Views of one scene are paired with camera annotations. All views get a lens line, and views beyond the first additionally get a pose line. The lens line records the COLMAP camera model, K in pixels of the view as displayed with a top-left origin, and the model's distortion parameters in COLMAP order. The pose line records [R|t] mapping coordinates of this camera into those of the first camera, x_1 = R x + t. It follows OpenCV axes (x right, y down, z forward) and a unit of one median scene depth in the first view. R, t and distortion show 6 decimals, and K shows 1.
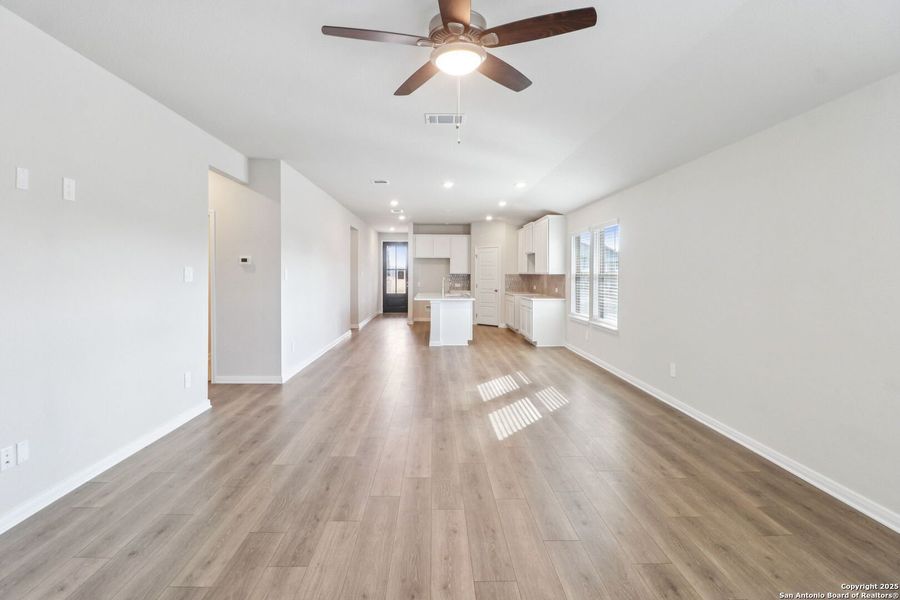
lens RADIAL K [[429.7, 0, 447.2], [0, 429.7, 274.6], [0, 0, 1]] dist [0.016589, -0.019700]
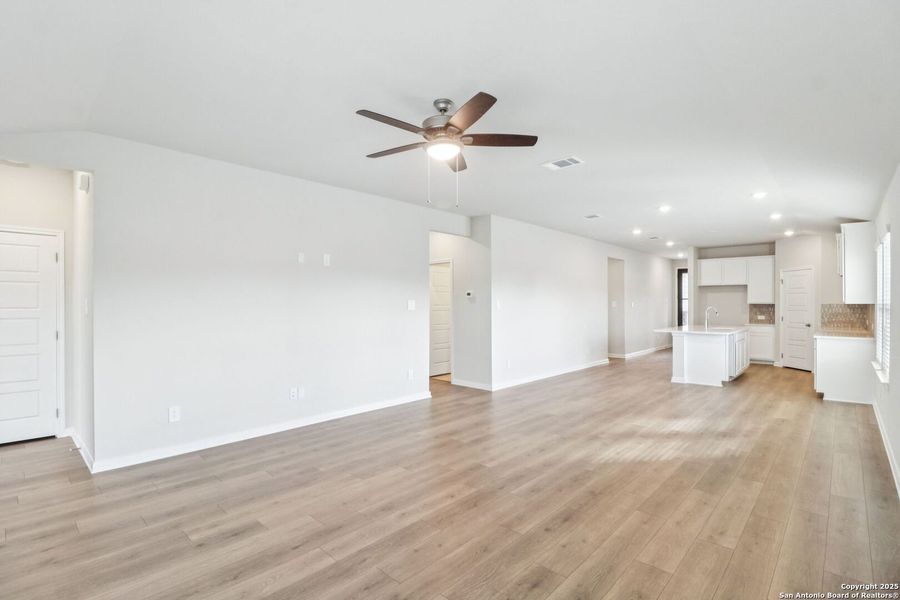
lens RADIAL K [[422.1, 0, 450.0], [0, 422.1, 300.0], [0, 0, 1]] dist [-0.003161, -0.000767]
pose [[0.721598, -0.010119, -0.692239, 0.249405], [0.001997, 0.999919, -0.012535, 0.000760], [0.692310, 0.007663, 0.721560, 0.012463]]
